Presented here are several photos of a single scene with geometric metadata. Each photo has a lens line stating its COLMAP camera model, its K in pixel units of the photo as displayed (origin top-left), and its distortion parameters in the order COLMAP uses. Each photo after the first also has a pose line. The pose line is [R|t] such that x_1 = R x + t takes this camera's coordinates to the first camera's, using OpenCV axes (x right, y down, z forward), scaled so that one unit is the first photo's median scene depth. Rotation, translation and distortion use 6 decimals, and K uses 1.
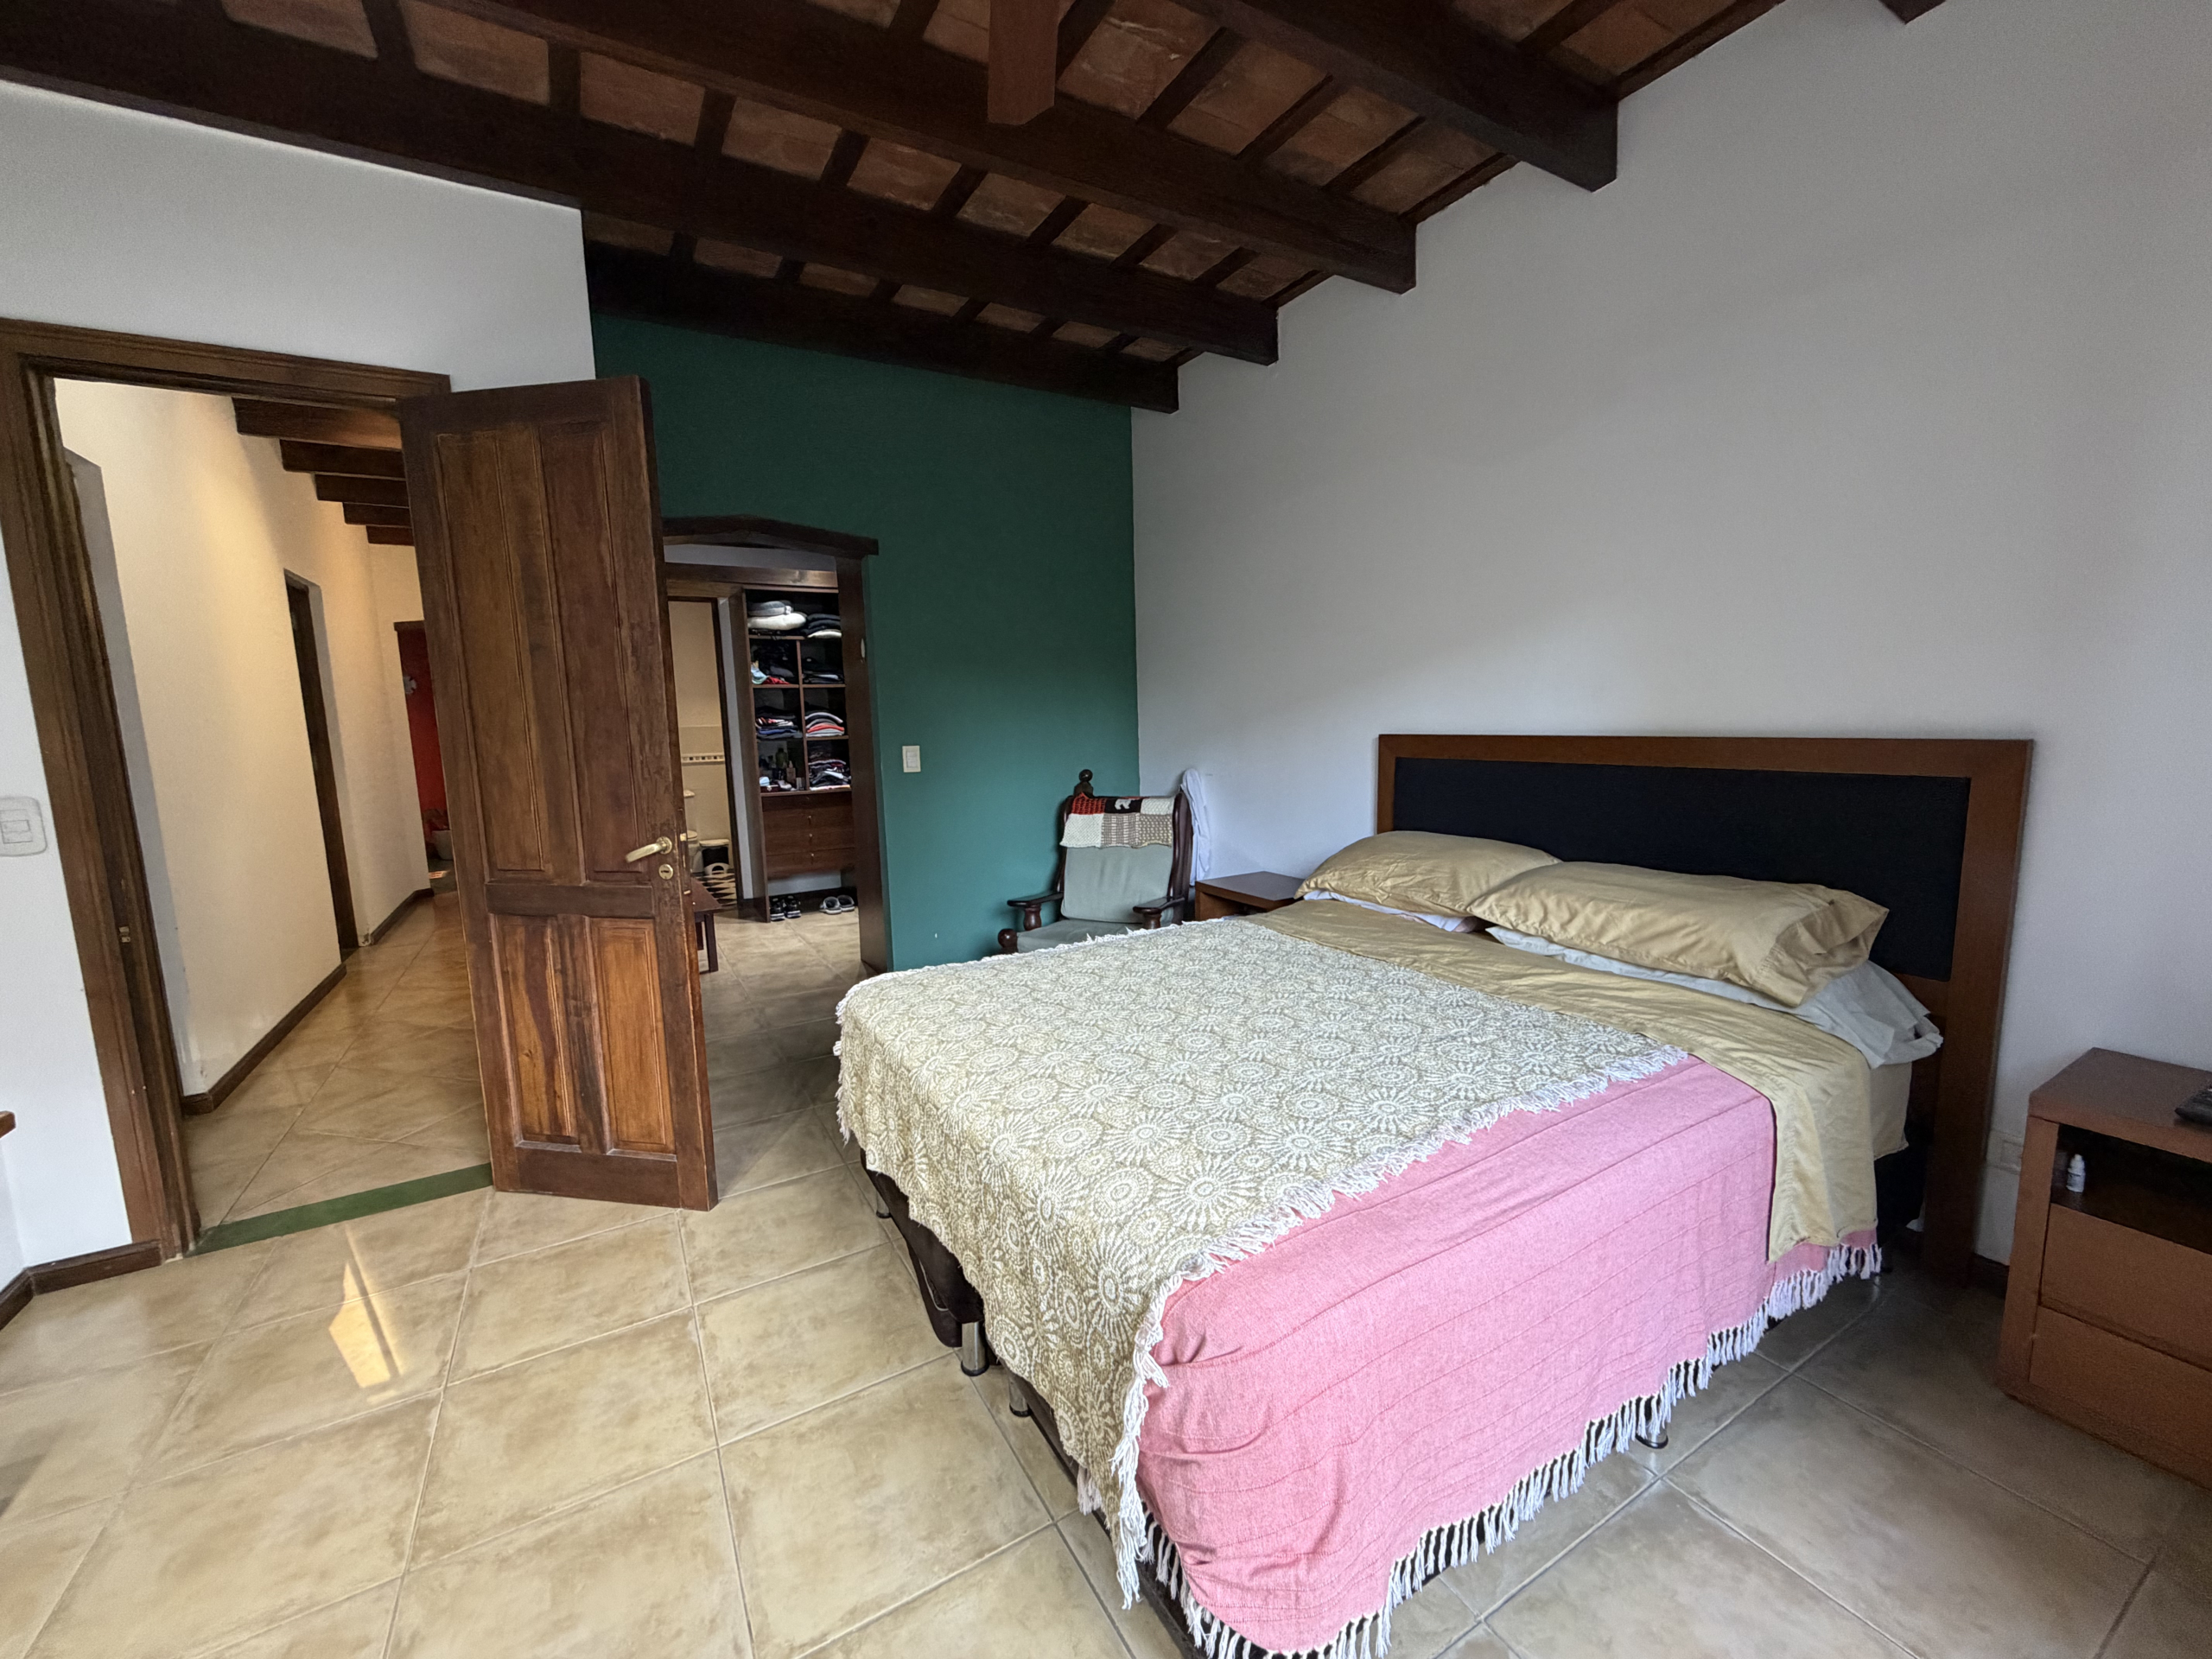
lens RADIAL K [[883.1, 0, 1104.3], [0, 883.1, 827.2], [0, 0, 1]] dist [-0.002222, 0.001203]
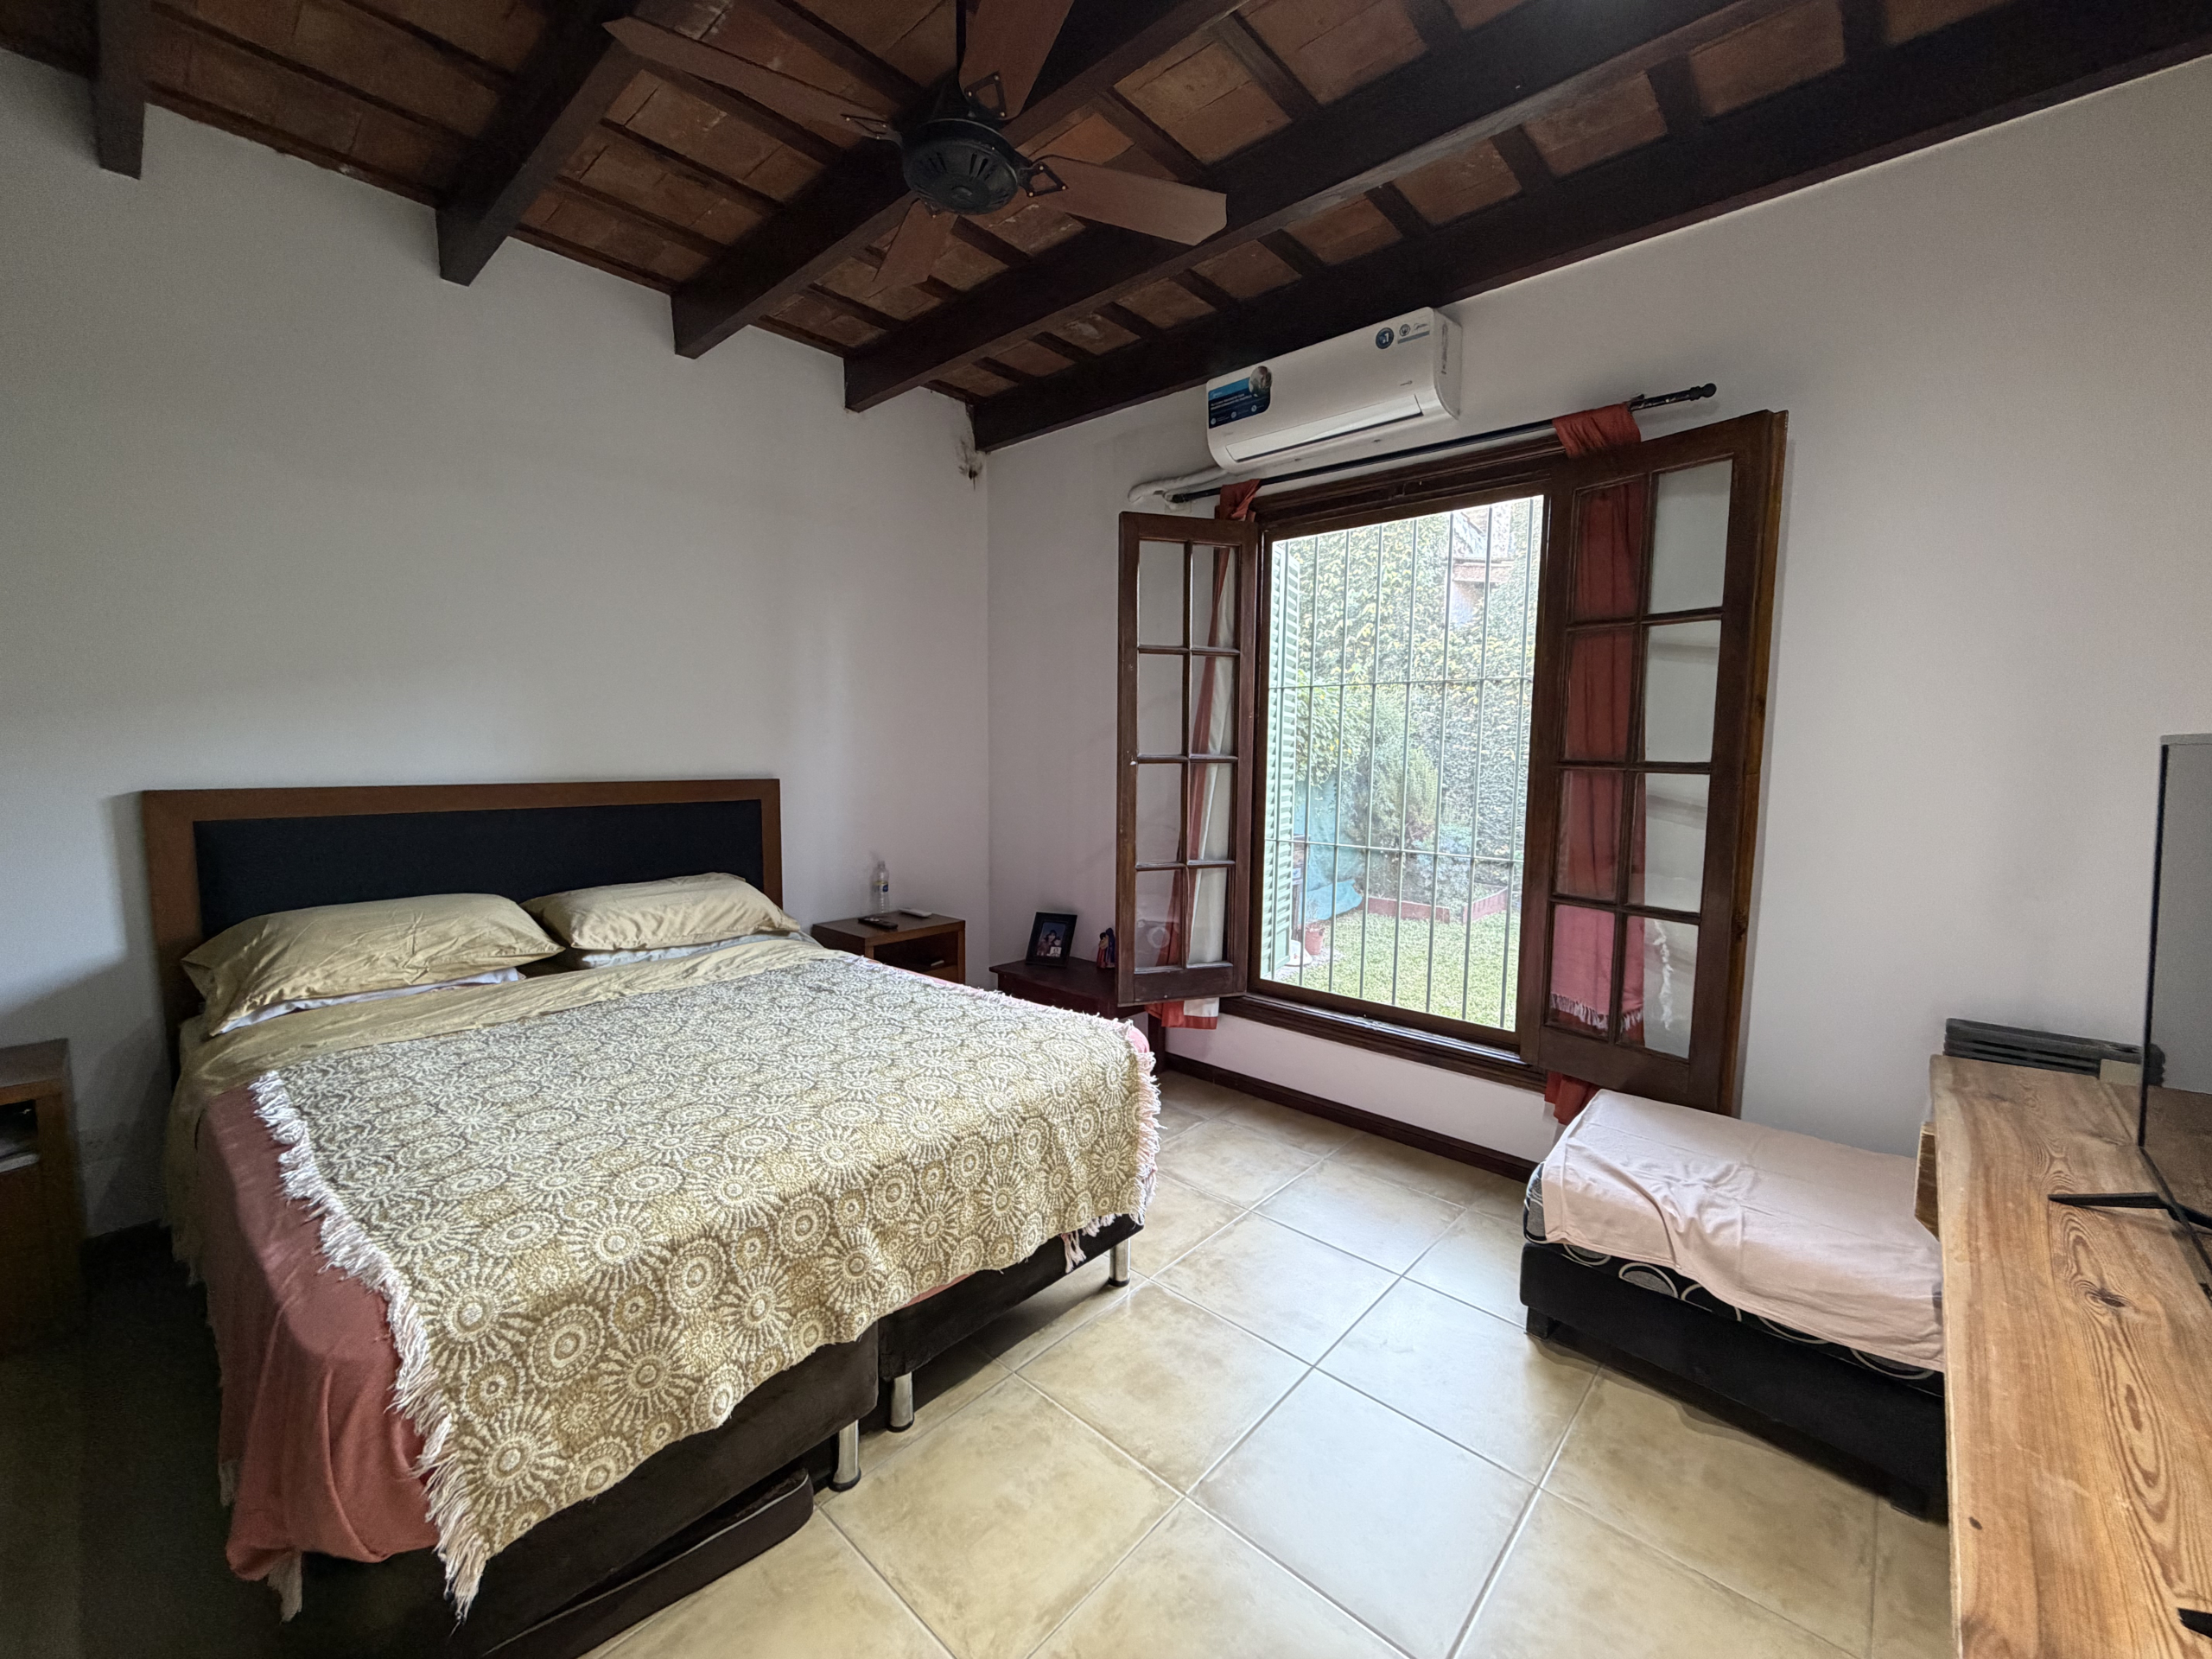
lens RADIAL K [[883.1, 0, 1103.6], [0, 883.1, 827.1], [0, 0, 1]] dist [-0.002222, 0.001203]
pose [[-0.303010, -0.059691, 0.951116, -0.845554], [0.124063, 0.987072, 0.101472, -0.082078], [-0.944878, 0.148746, -0.291687, 0.743303]]
